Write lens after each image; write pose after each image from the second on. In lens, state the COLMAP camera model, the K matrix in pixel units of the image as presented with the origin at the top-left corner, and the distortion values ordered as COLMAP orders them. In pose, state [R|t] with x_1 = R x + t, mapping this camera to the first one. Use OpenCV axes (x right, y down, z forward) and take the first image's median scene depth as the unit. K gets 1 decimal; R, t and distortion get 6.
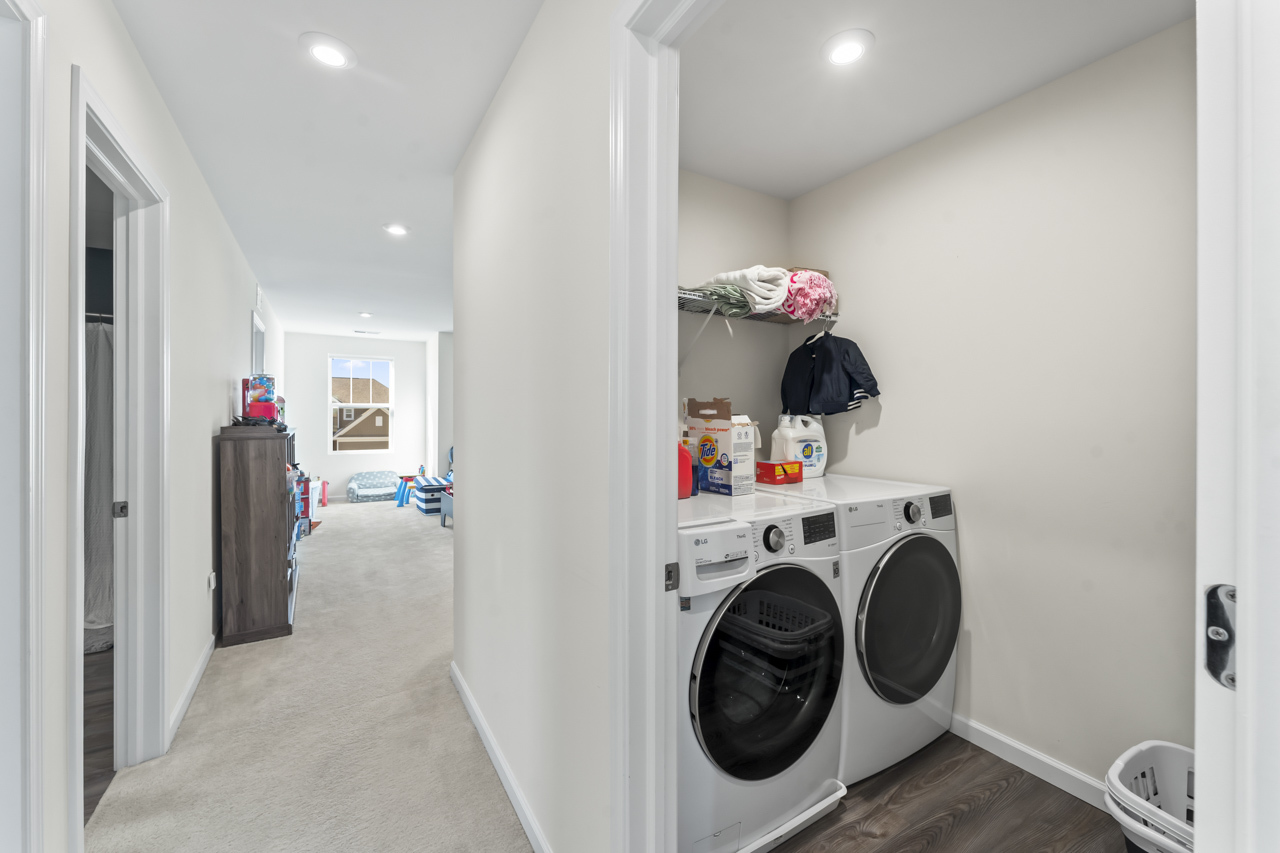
lens RADIAL K [[518.1, 0, 640.7], [0, 518.1, 421.6], [0, 0, 1]] dist [-0.002355, -0.000091]
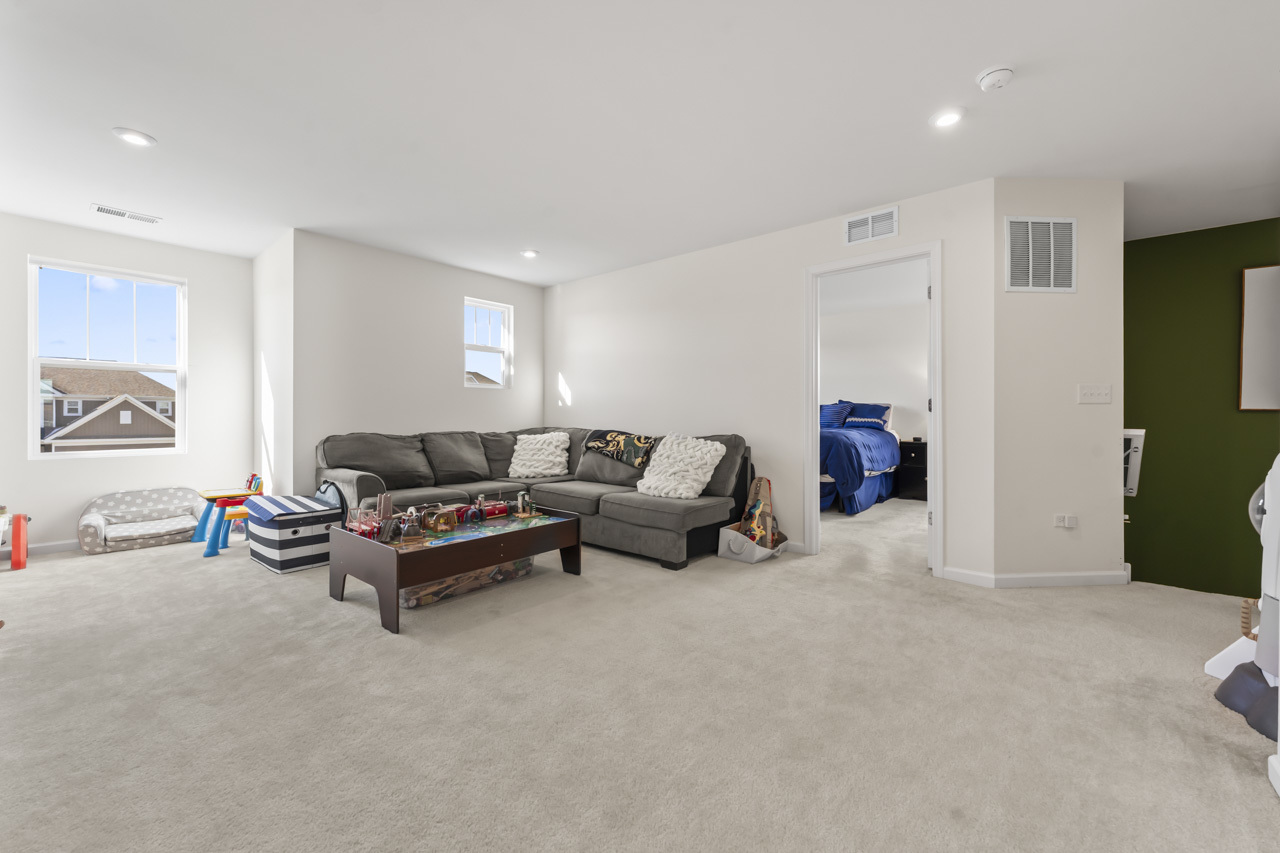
lens RADIAL K [[518.1, 0, 639.3], [0, 518.1, 420.8], [0, 0, 1]] dist [-0.002355, -0.000091]
pose [[0.949625, -0.003139, 0.313372, -0.209201], [0.002751, 0.999995, 0.001679, 0.027941], [-0.313375, -0.000733, 0.949629, 0.357055]]
